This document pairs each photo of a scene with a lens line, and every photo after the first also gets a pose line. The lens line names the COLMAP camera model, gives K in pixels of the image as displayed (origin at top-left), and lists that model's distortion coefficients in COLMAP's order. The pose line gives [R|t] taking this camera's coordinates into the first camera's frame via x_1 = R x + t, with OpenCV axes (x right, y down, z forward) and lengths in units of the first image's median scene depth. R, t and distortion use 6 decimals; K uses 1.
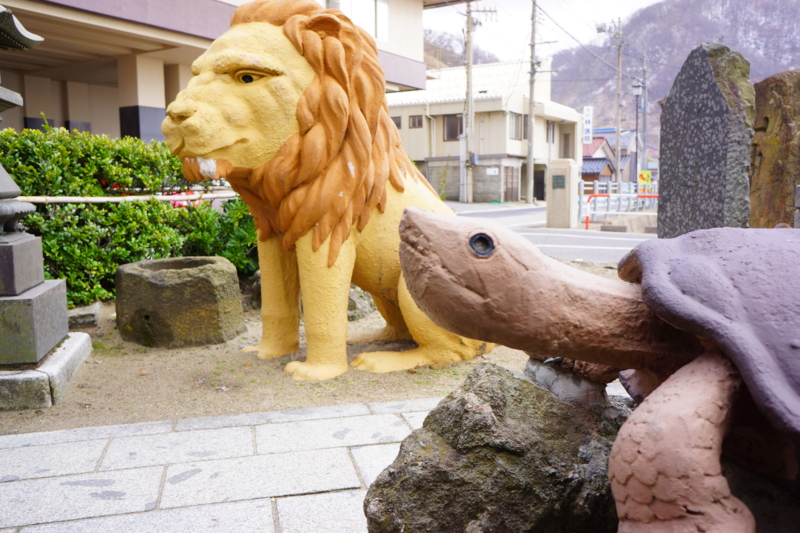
lens RADIAL K [[683.3, 0, 400.0], [0, 683.3, 266.5], [0, 0, 1]] dist [-0.033679, 0.054389]
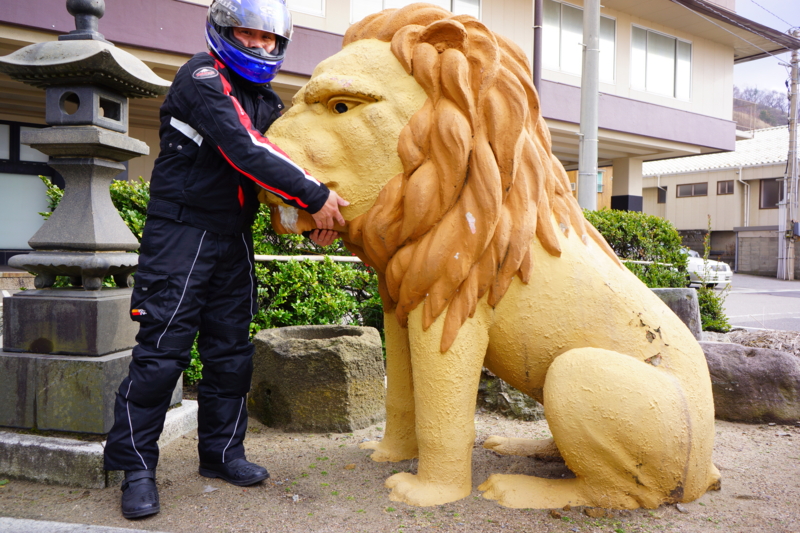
lens RADIAL K [[683.3, 0, 400.0], [0, 683.3, 266.5], [0, 0, 1]] dist [-0.033679, 0.054389]
pose [[0.907101, 0.031088, -0.419762, 0.165103], [-0.073137, 0.993740, -0.084449, -0.026944], [0.414509, 0.107304, 0.903697, 0.302882]]
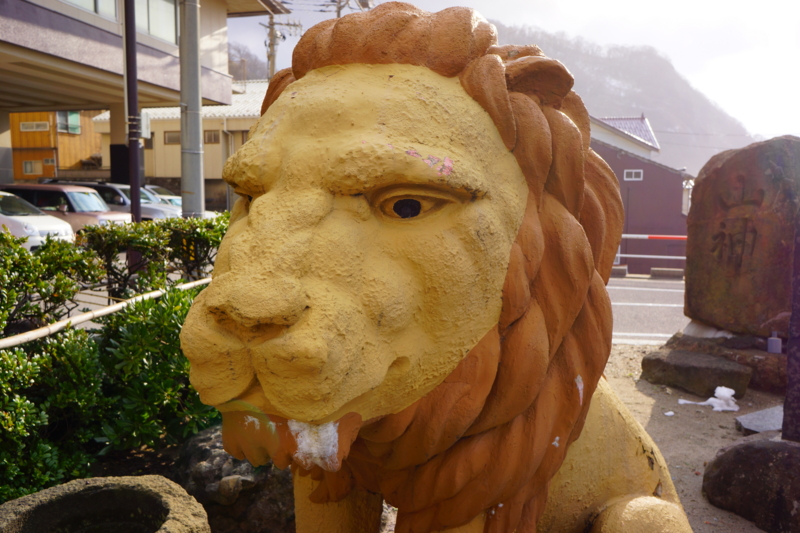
lens RADIAL K [[683.3, 0, 400.0], [0, 683.3, 266.5], [0, 0, 1]] dist [-0.033679, 0.054389]
pose [[0.949415, -0.019033, 0.313446, -0.326908], [0.024479, 0.999610, -0.013450, -0.218461], [-0.313067, 0.020443, 0.949511, 0.576215]]
